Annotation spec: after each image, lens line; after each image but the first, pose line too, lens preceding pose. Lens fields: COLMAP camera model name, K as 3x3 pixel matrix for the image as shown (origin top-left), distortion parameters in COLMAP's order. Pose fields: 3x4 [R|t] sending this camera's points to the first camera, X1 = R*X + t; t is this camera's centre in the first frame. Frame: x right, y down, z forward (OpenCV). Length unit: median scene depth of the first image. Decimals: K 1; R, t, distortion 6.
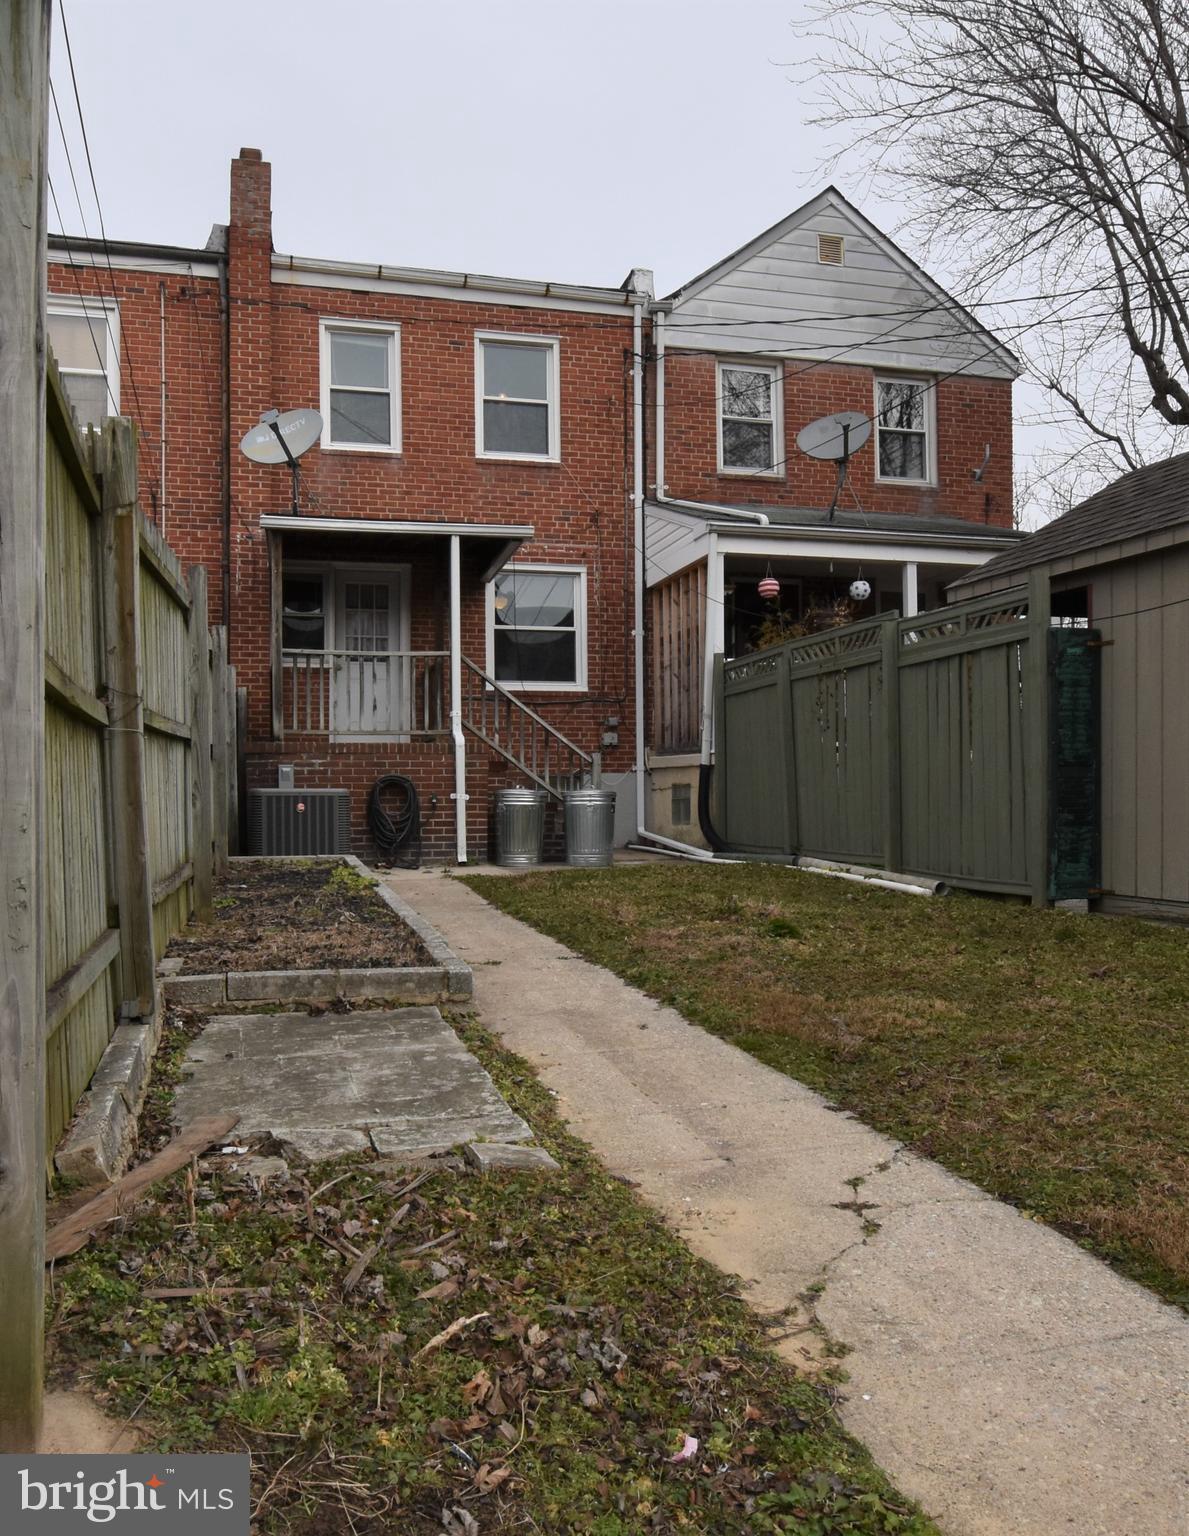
lens RADIAL K [[1281.3, 0, 586.8], [0, 1281.3, 801.7], [0, 0, 1]] dist [-0.035330, 0.011434]
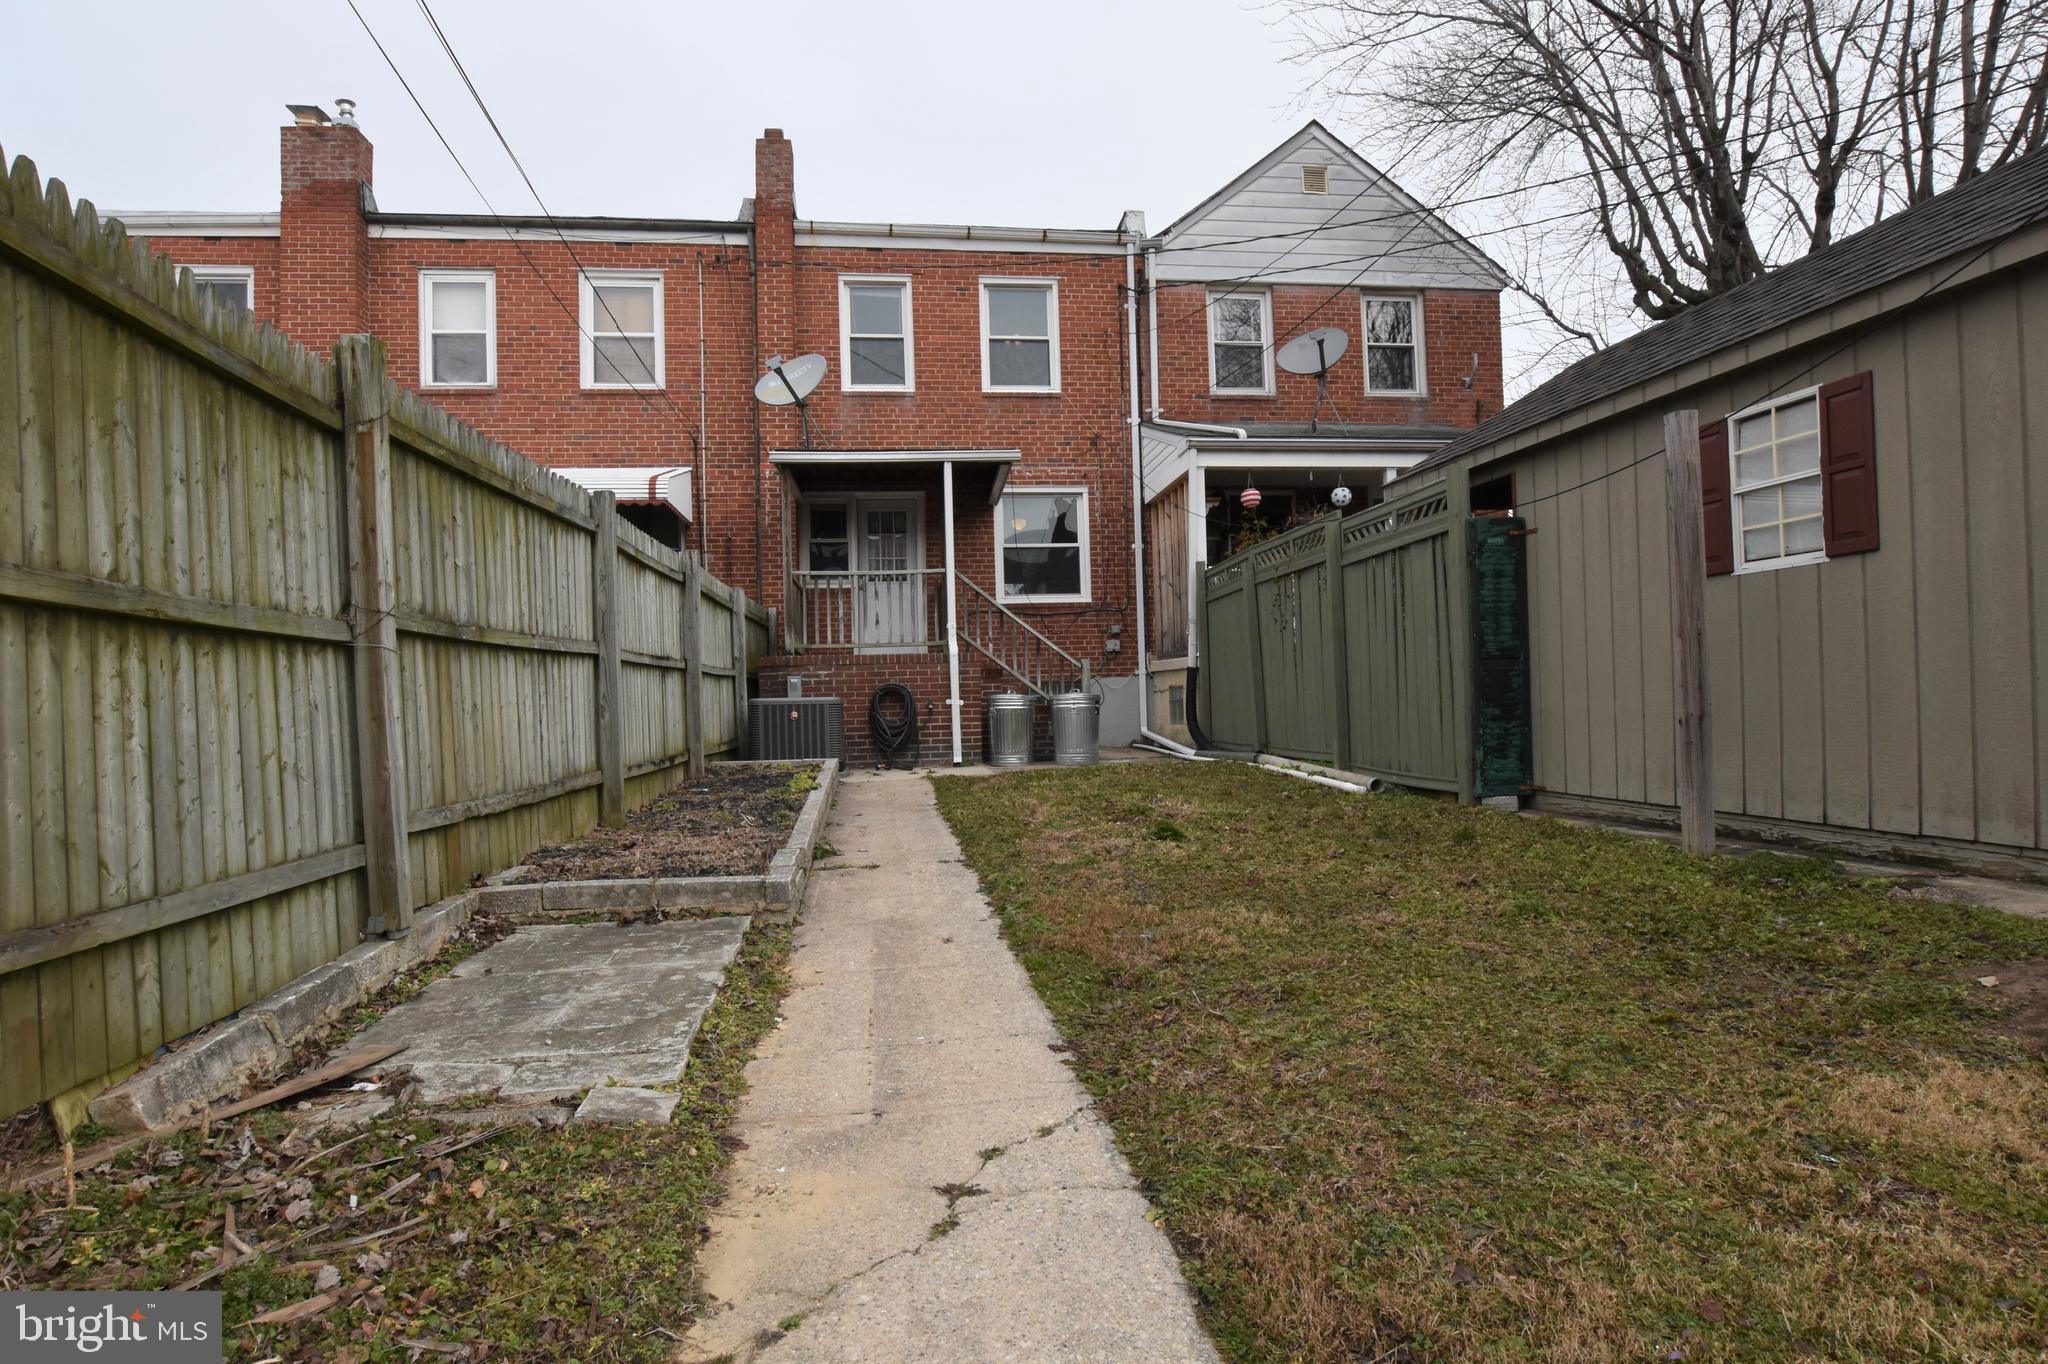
lens RADIAL K [[1124.9, 0, 1024.0], [0, 1124.9, 682.0], [0, 0, 1]] dist [-0.029838, 0.002649]
pose [[0.990624, -0.022055, -0.134828, 0.077970], [0.019341, 0.999584, -0.021403, 0.000454], [0.135244, 0.018594, 0.990638, 0.060381]]
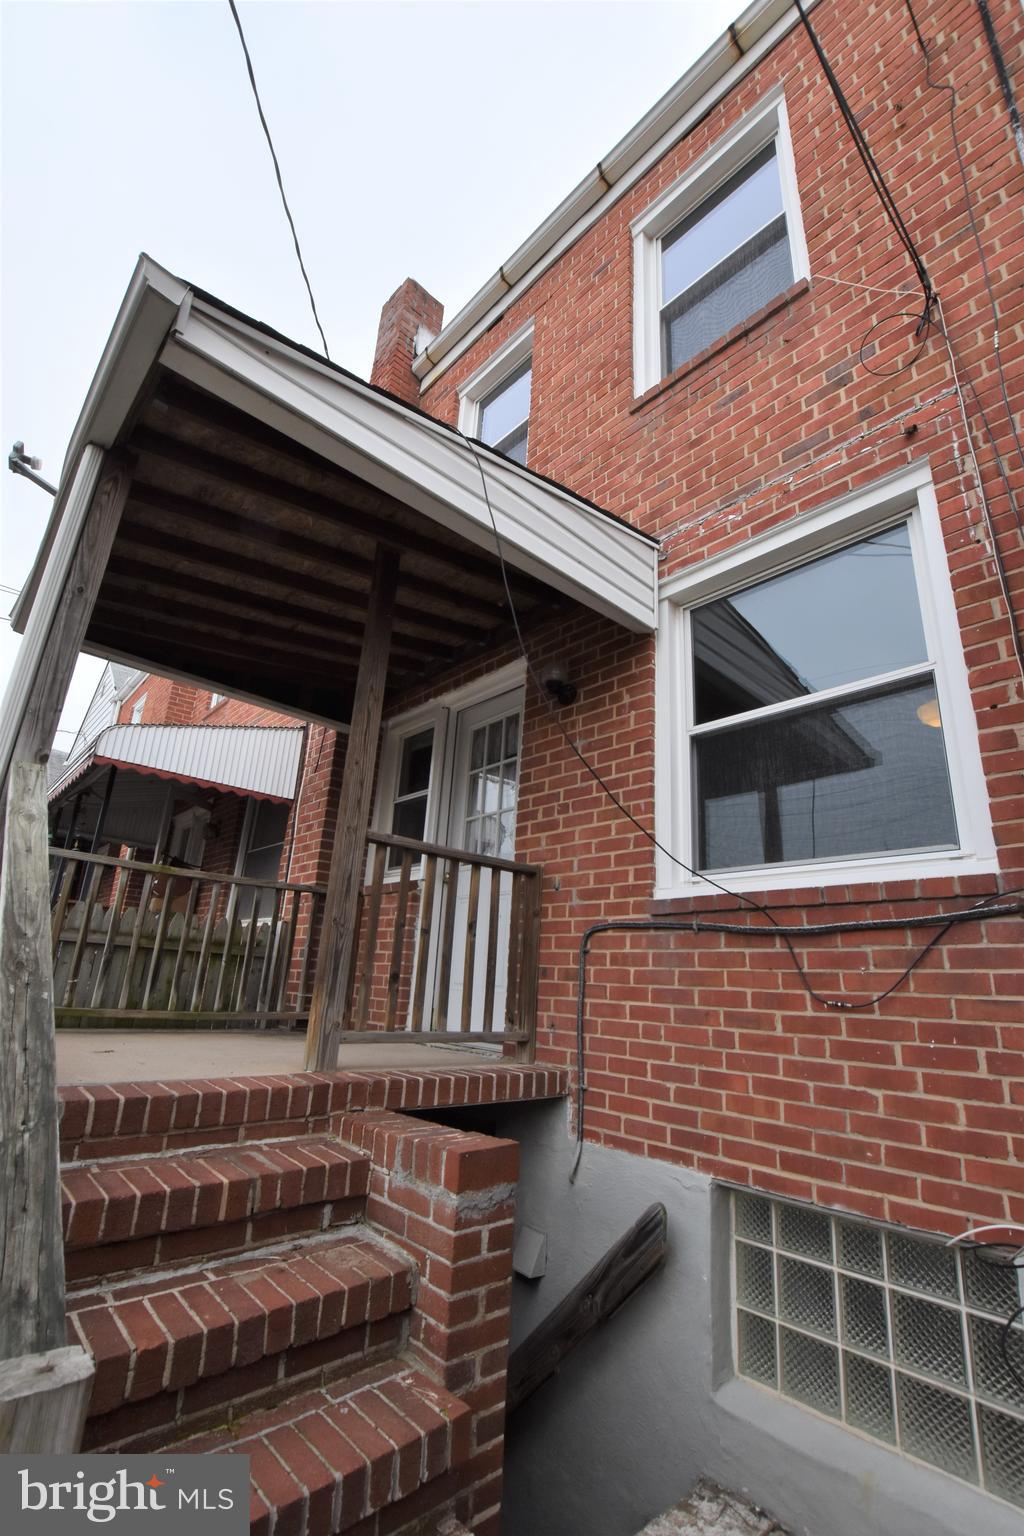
lens RADIAL K [[682.8, 0, 512.0], [0, 682.8, 768.0], [0, 0, 1]] dist [-0.029709, 0.000594]
pose [[0.440814, -0.247649, -0.862759, 0.083181], [-0.060587, 0.950784, -0.303872, -0.066446], [0.895552, 0.186223, 0.404114, 0.946042]]
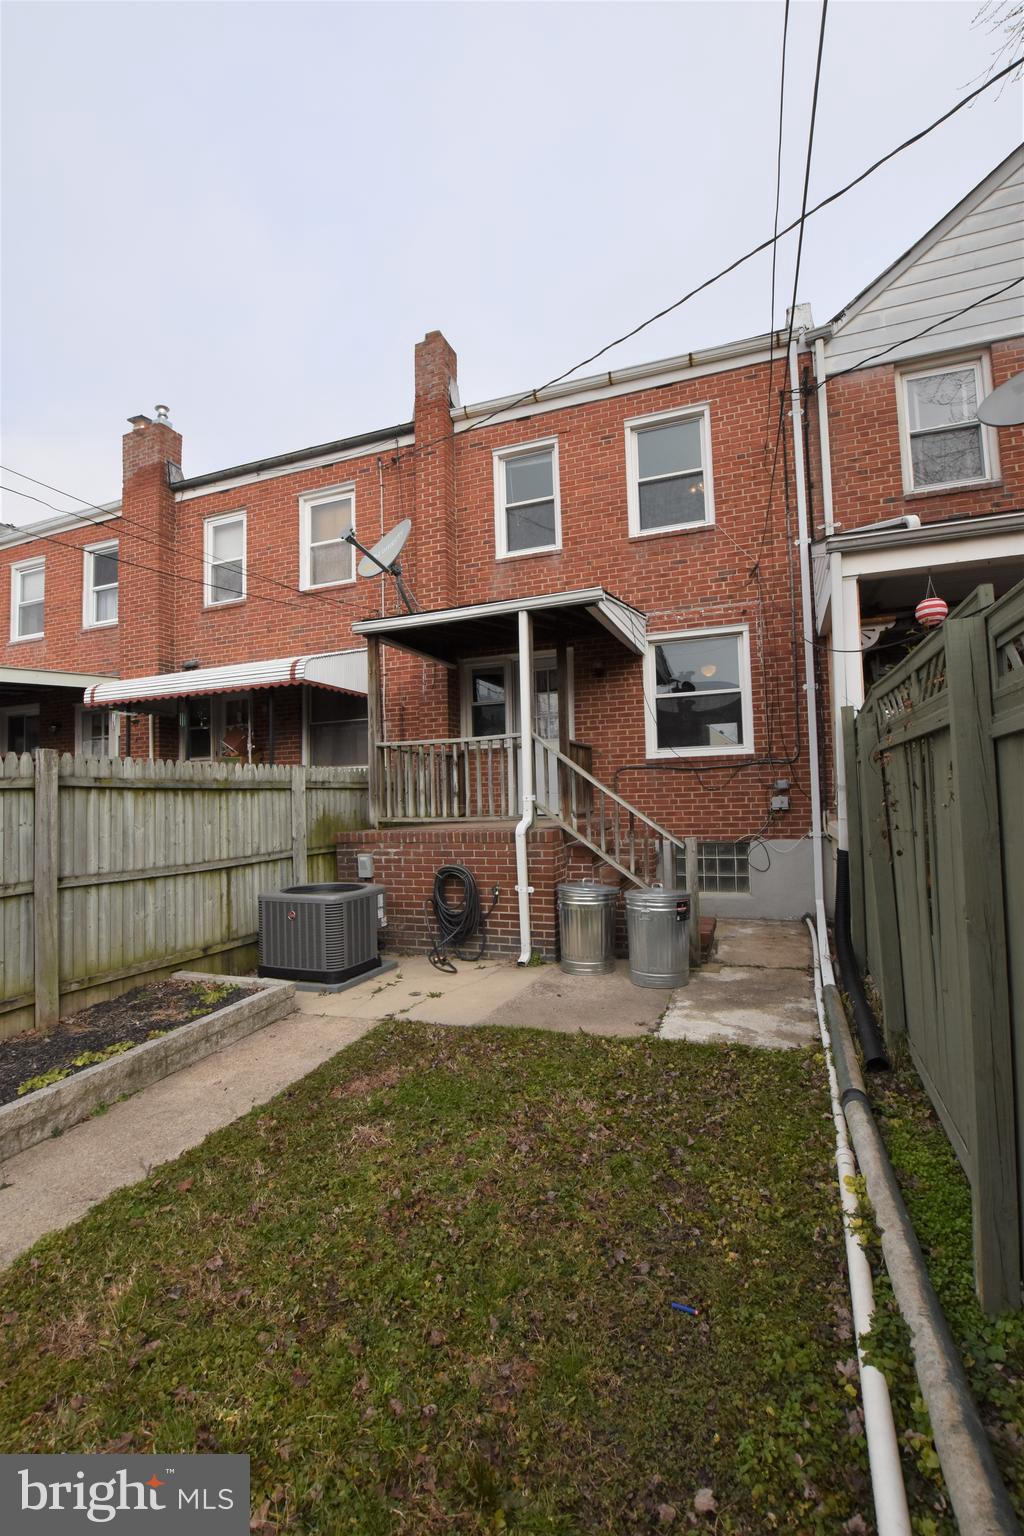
lens RADIAL K [[682.8, 0, 512.0], [0, 682.8, 768.0], [0, 0, 1]] dist [-0.029709, 0.000594]
pose [[0.804860, -0.039771, -0.592131, 0.170815], [0.019537, 0.998987, -0.040542, -0.063946], [0.593143, 0.021062, 0.804821, 0.532669]]
